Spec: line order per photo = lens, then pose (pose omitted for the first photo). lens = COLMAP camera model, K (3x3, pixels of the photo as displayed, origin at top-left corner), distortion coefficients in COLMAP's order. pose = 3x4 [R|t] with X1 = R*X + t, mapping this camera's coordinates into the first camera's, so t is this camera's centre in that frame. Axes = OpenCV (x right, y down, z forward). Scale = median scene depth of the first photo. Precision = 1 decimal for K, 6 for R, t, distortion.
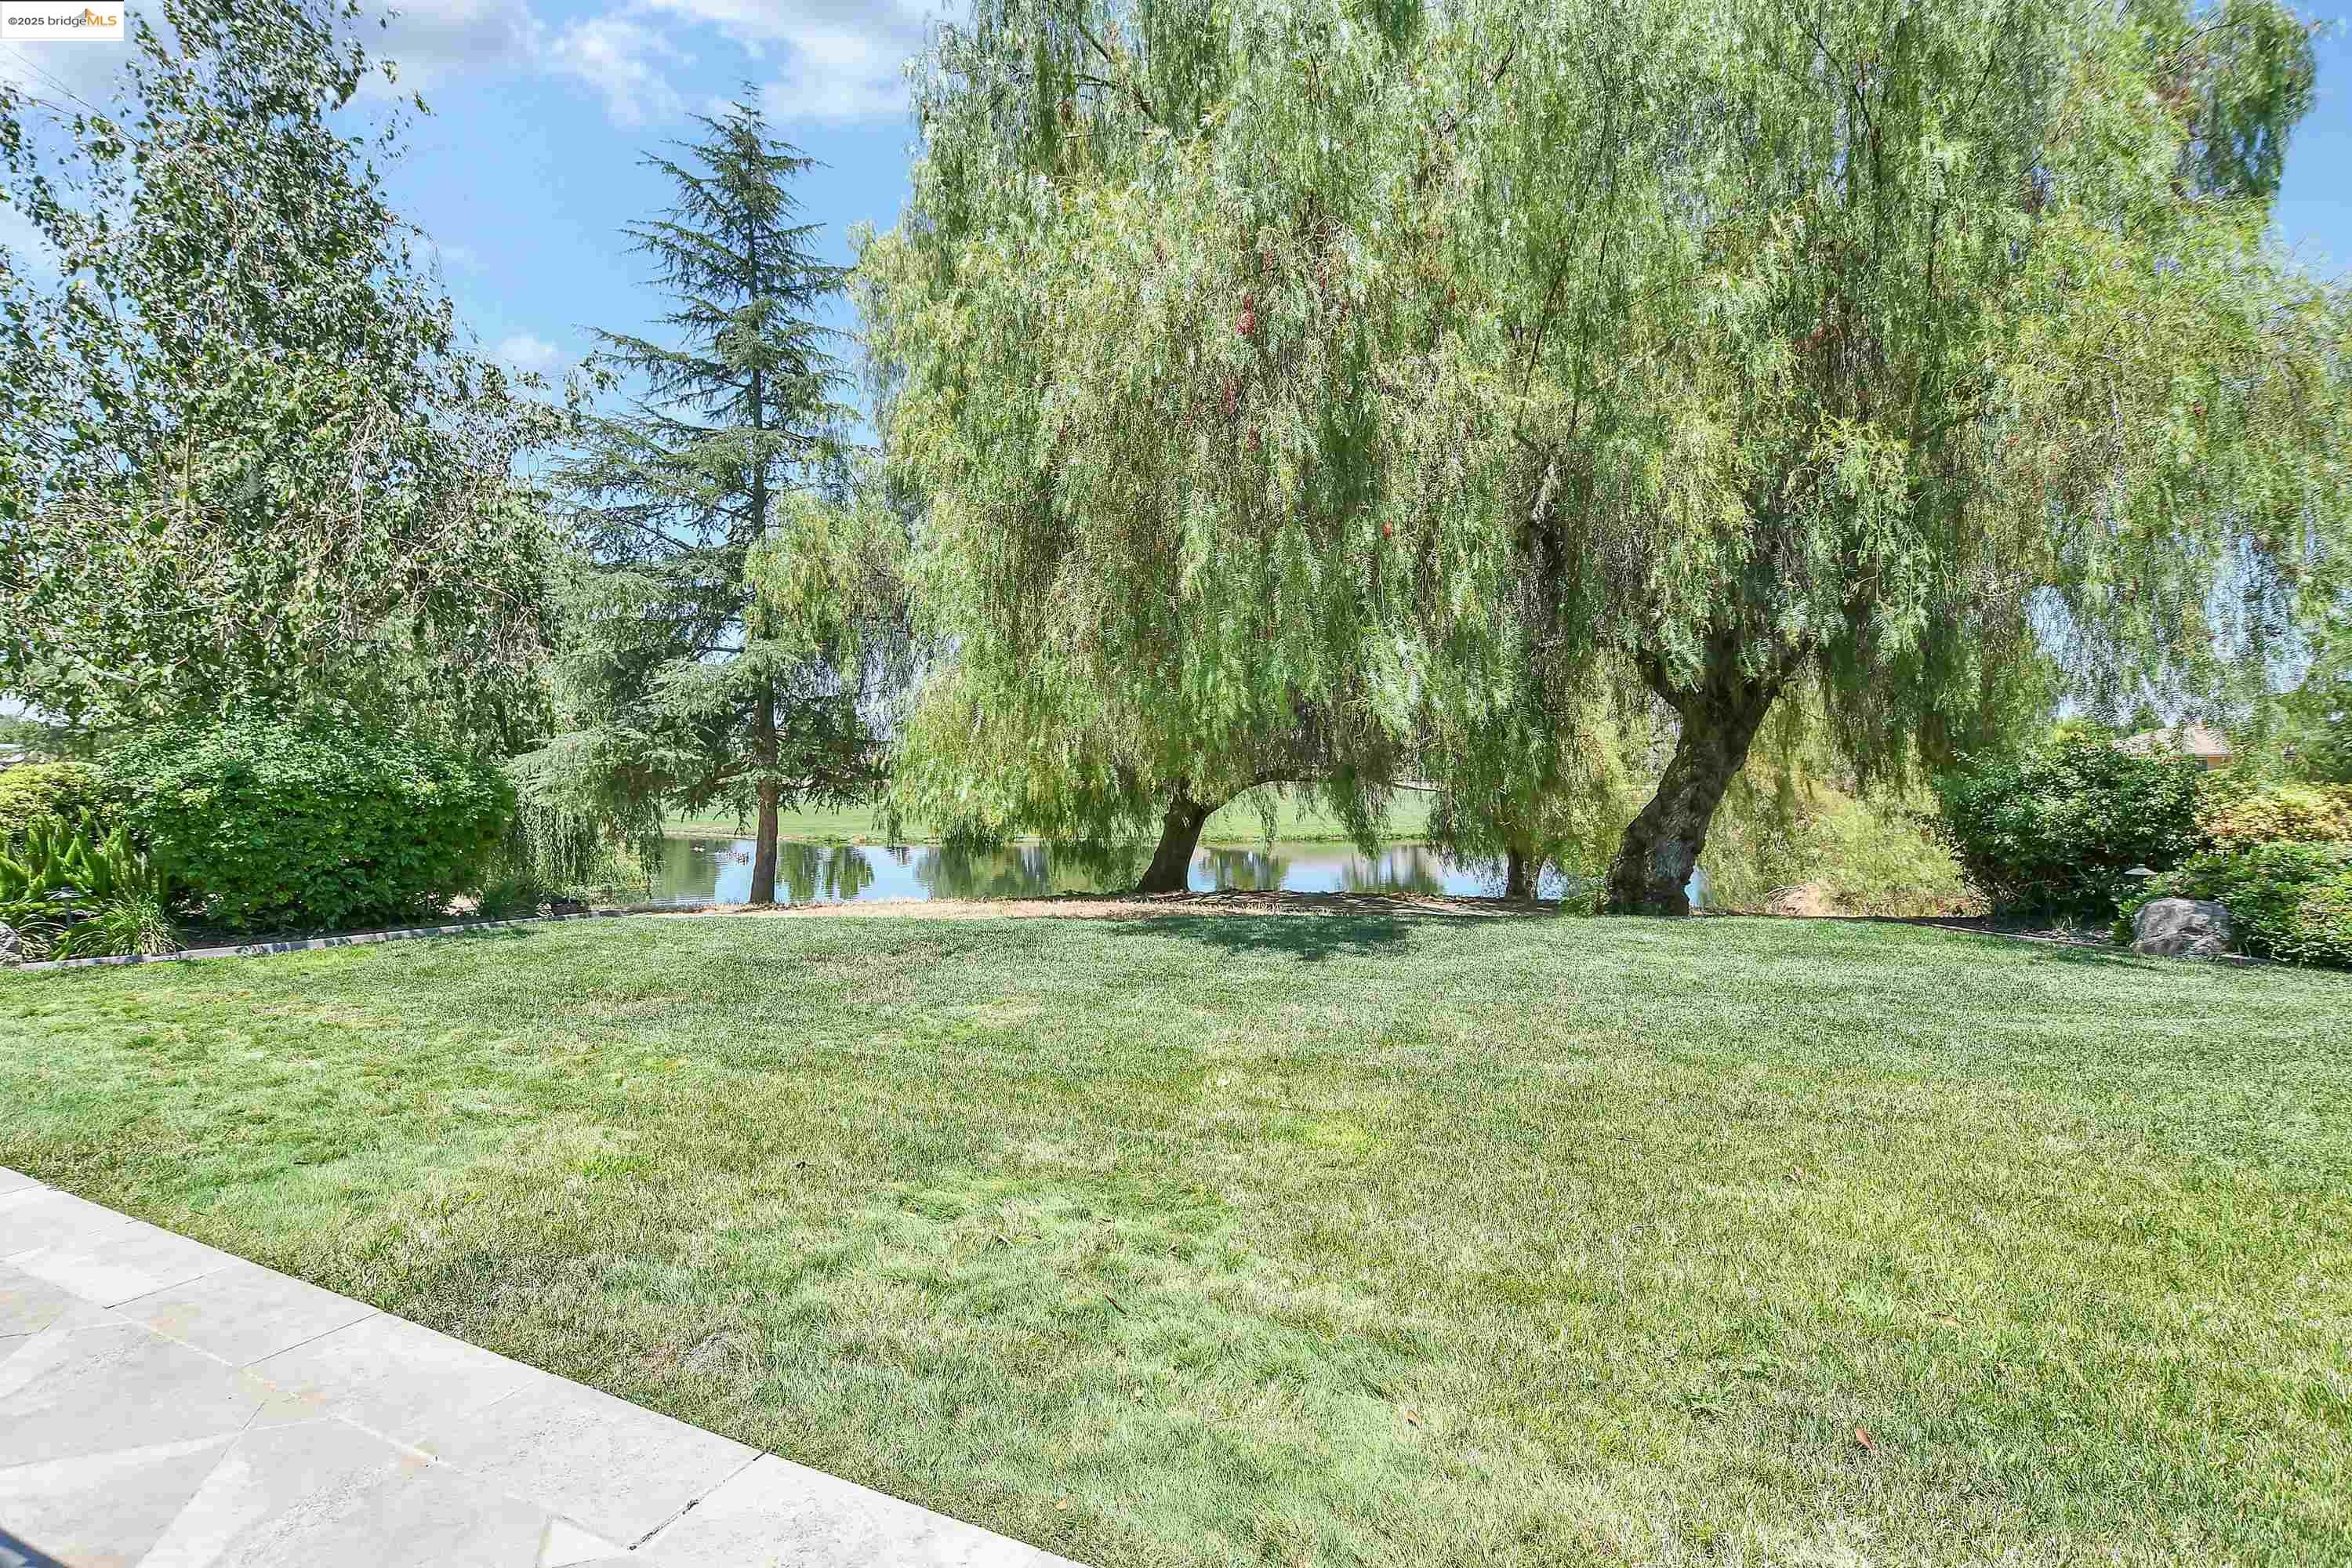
lens RADIAL K [[1112.8, 0, 1167.6], [0, 1112.8, 783.8], [0, 0, 1]] dist [-0.020989, 0.000566]
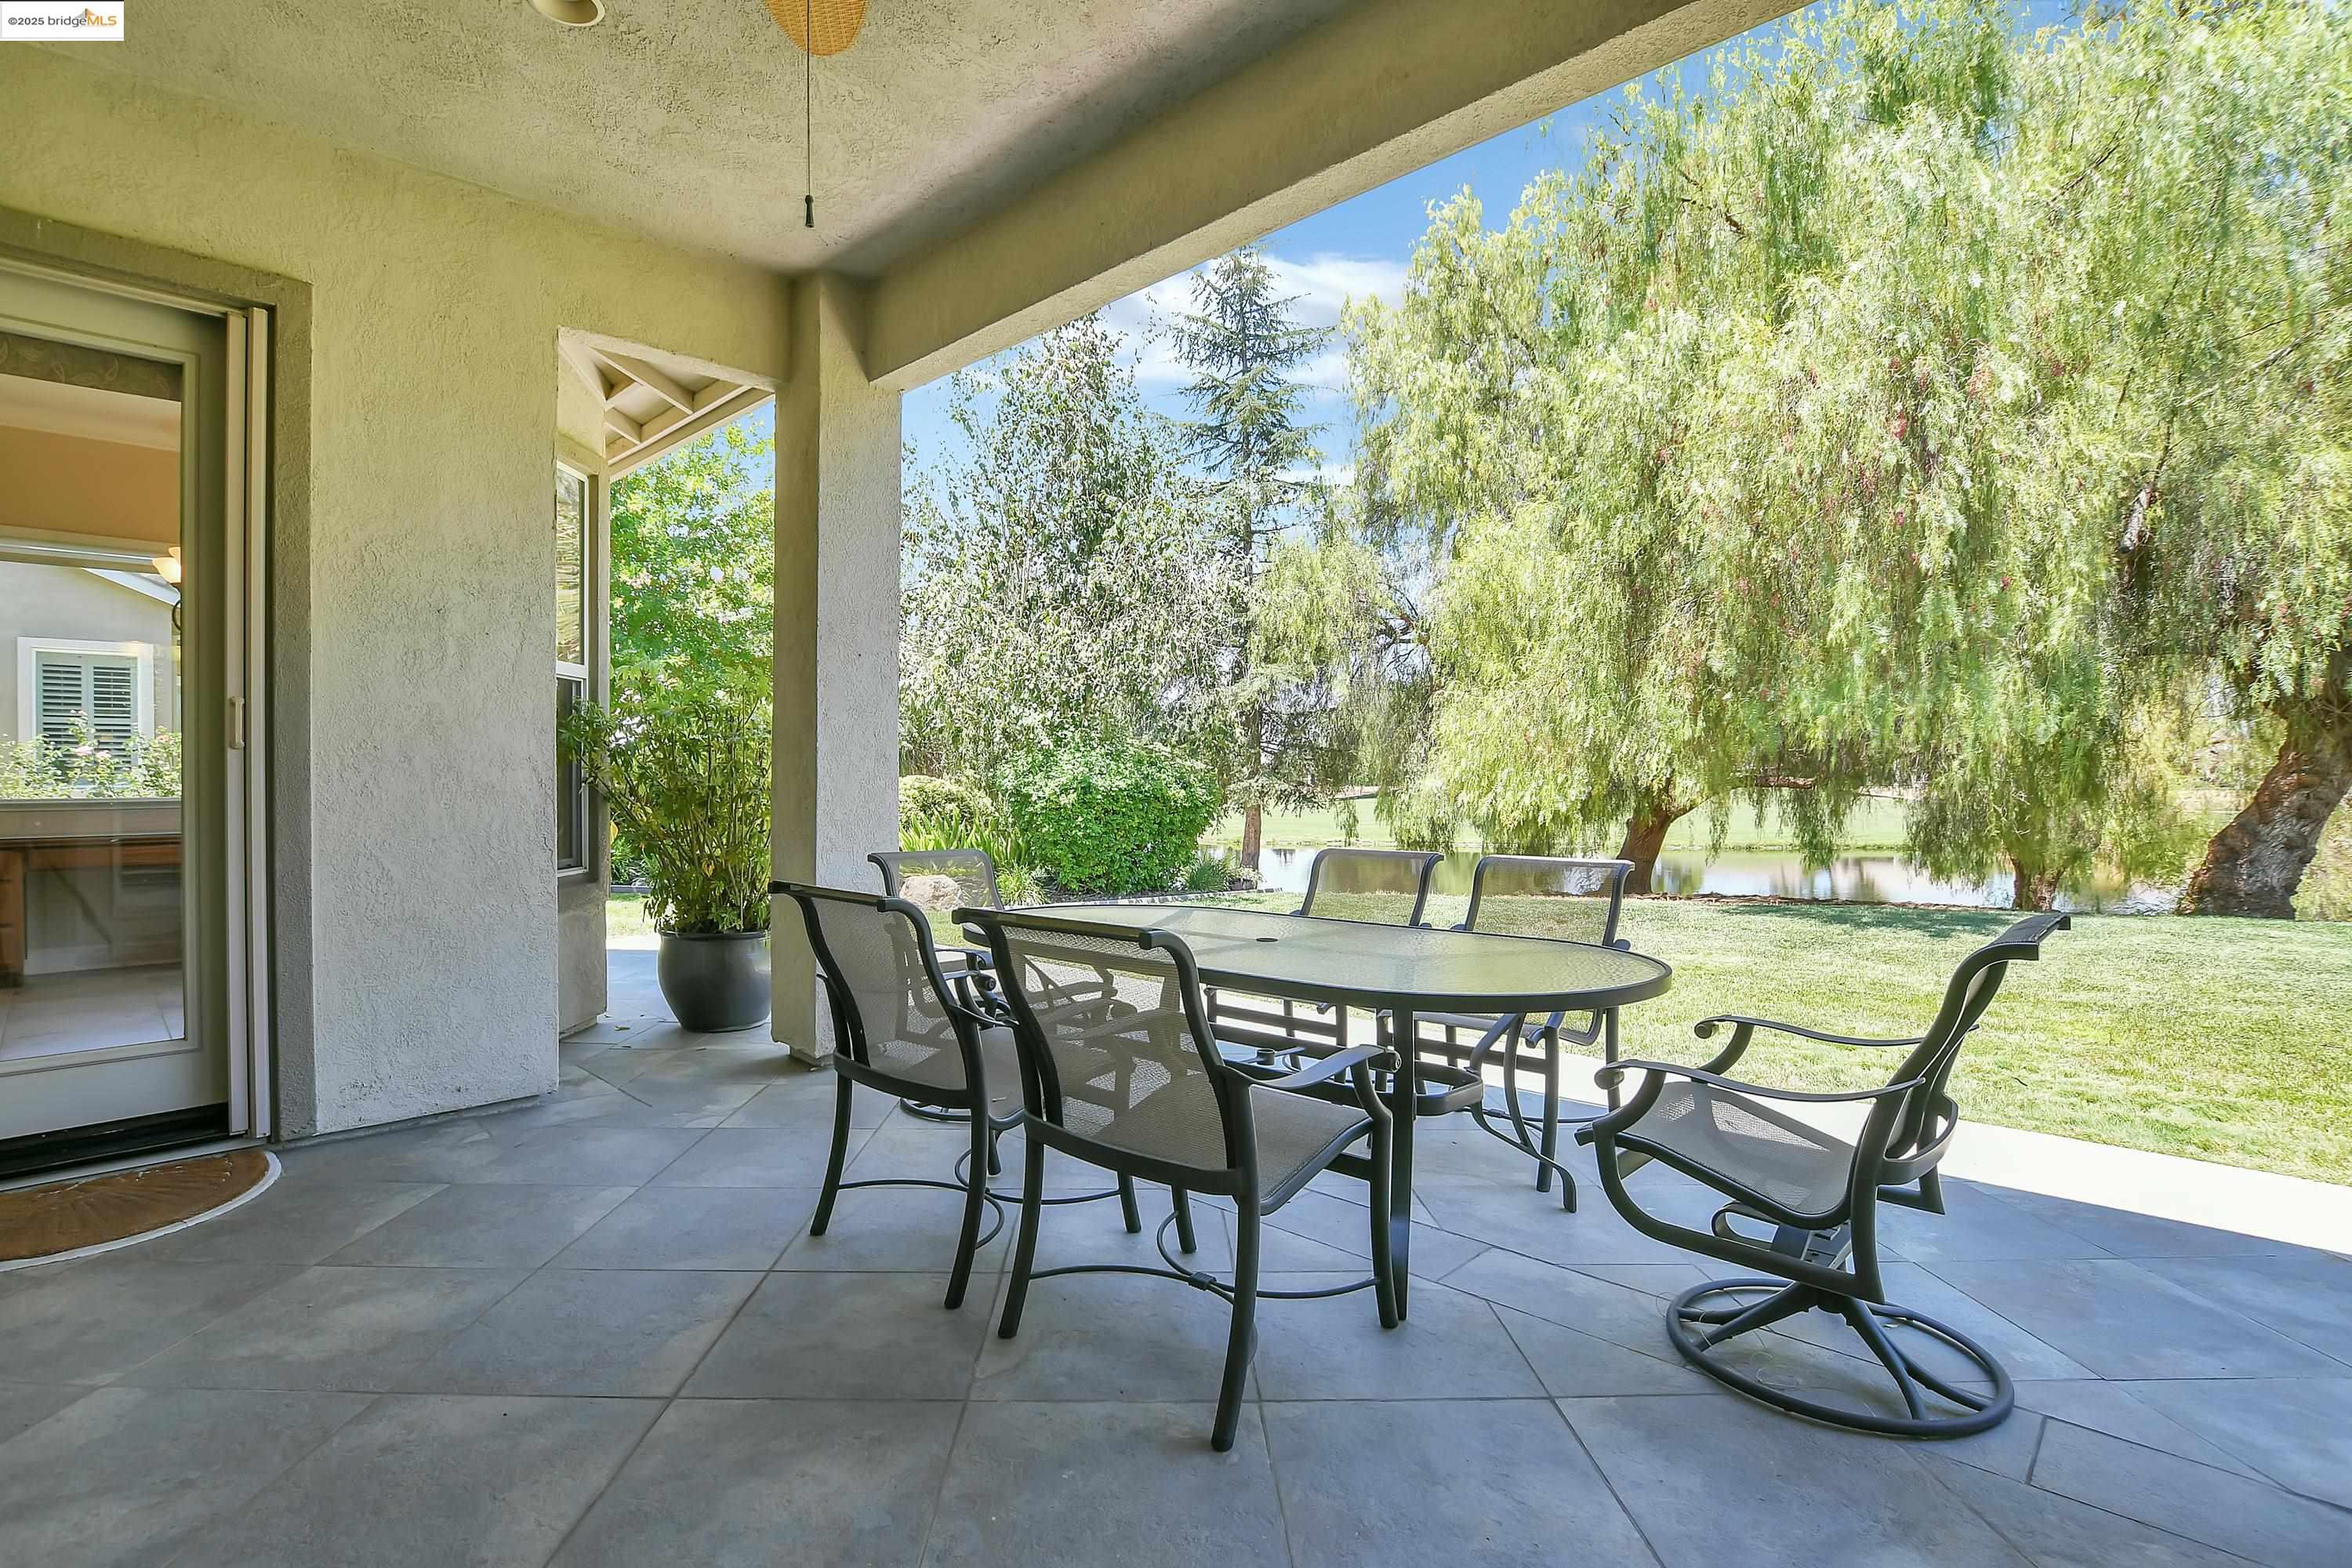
lens RADIAL K [[1112.8, 0, 1184.5], [0, 1112.8, 773.5], [0, 0, 1]] dist [-0.020989, 0.000566]
pose [[0.948147, -0.003474, -0.317812, -0.196844], [-0.000915, 0.999906, -0.013661, -0.002496], [0.317830, 0.013244, 0.948055, -0.289268]]
